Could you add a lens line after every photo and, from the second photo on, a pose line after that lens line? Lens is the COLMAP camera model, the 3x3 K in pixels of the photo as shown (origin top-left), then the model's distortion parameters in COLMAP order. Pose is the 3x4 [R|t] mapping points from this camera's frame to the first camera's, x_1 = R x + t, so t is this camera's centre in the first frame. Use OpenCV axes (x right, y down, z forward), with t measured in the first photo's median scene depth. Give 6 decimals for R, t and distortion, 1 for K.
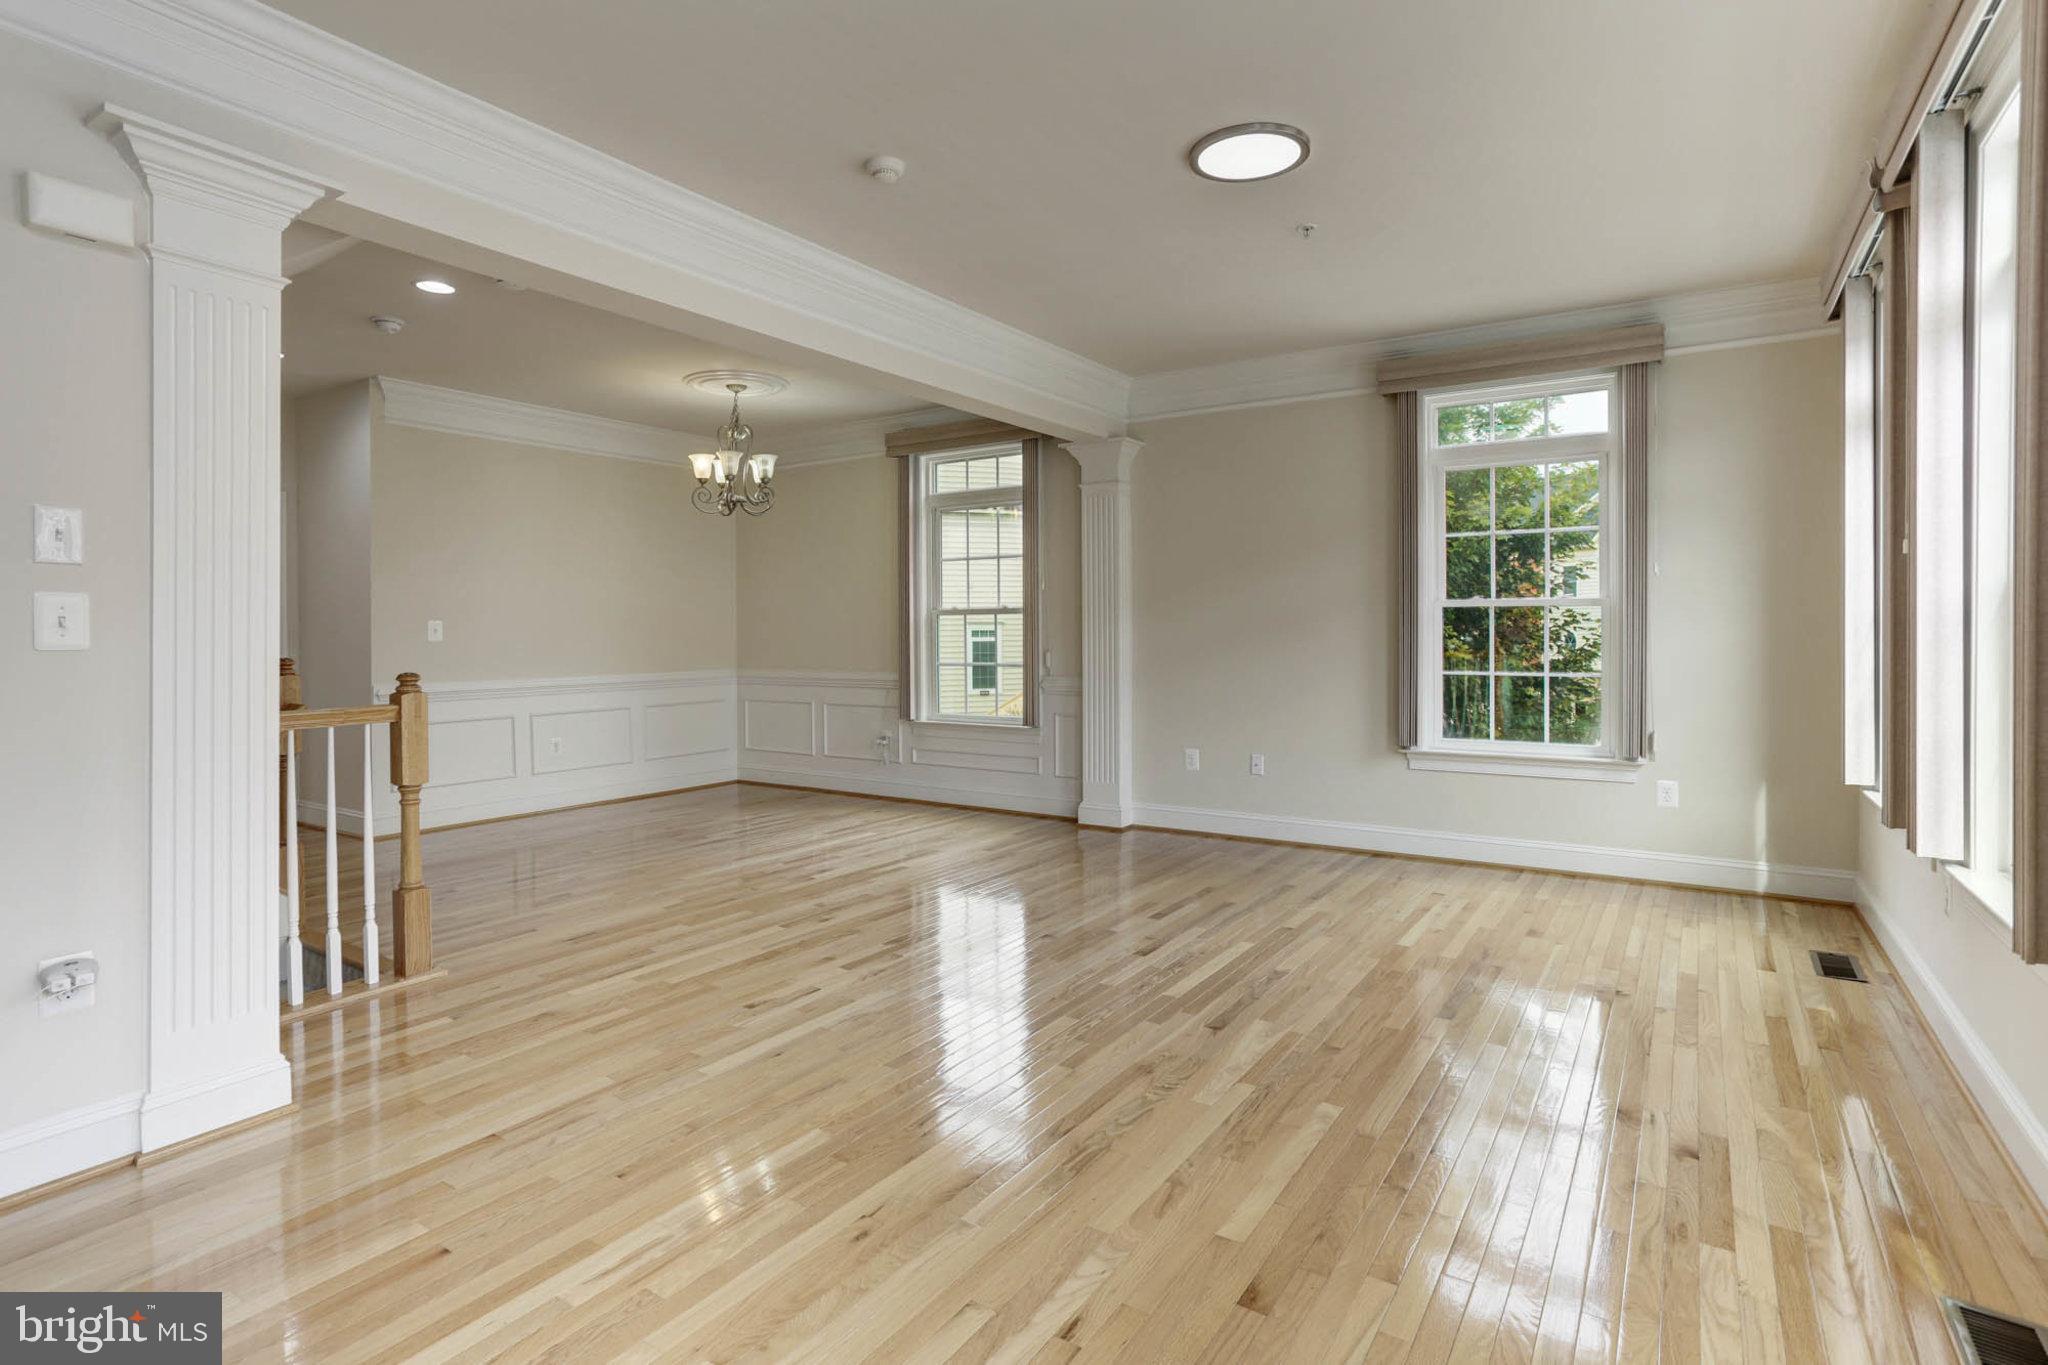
lens RADIAL K [[1027.5, 0, 989.5], [0, 1027.5, 651.0], [0, 0, 1]] dist [-0.031396, 0.013236]
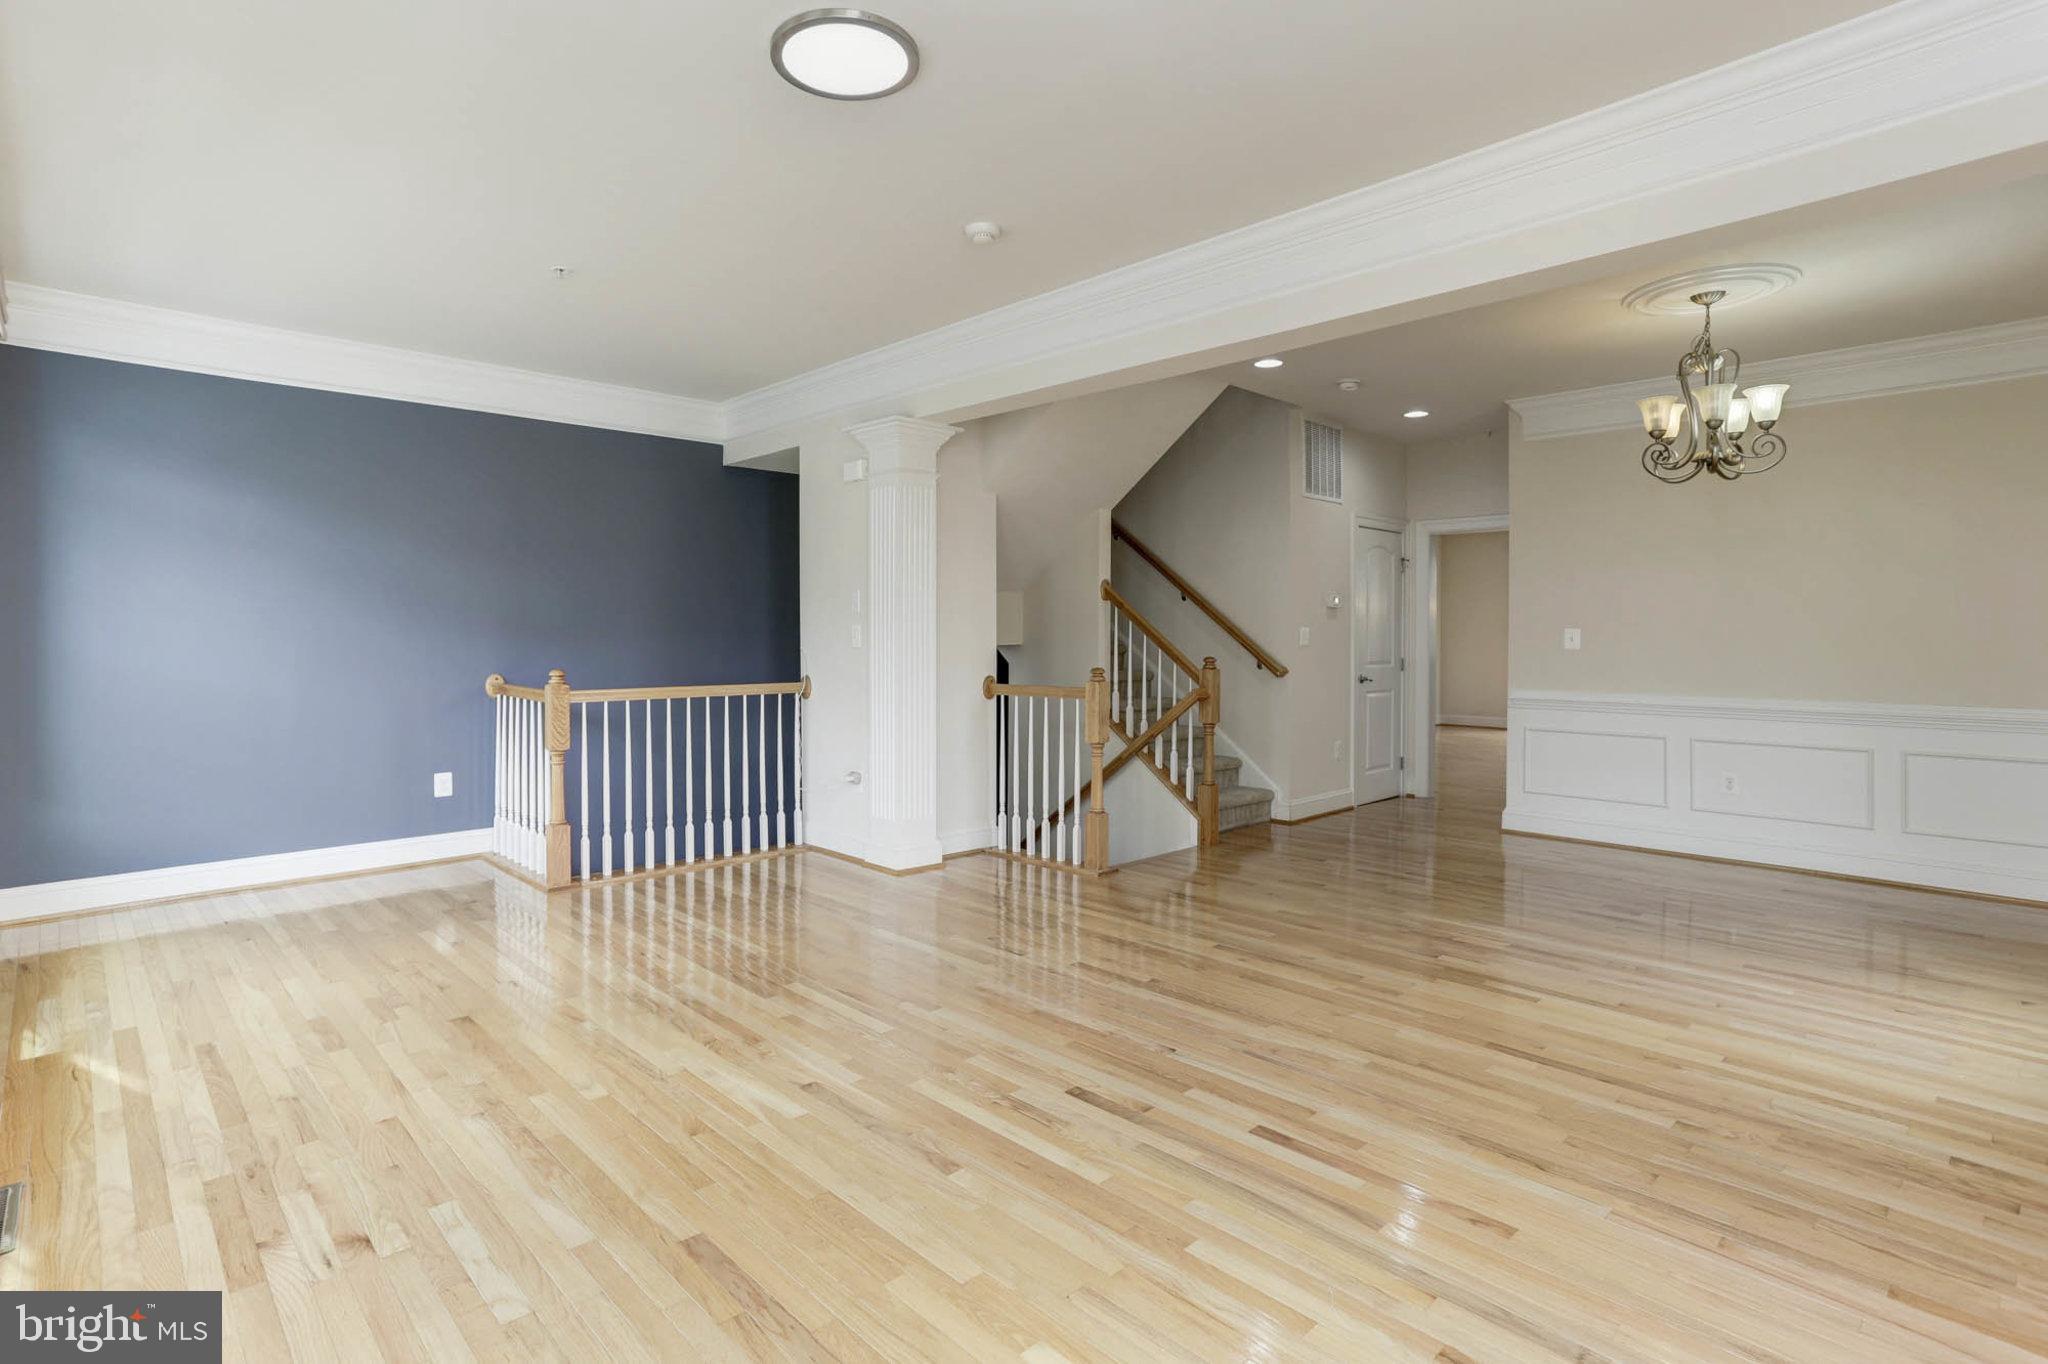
lens RADIAL K [[1027.5, 0, 1021.7], [0, 1027.5, 660.9], [0, 0, 1]] dist [-0.031396, 0.013236]
pose [[-0.210090, 0.020147, -0.977475, 0.942266], [-0.011683, 0.999665, 0.023116, -0.027366], [0.977612, 0.016276, -0.209784, 1.220168]]
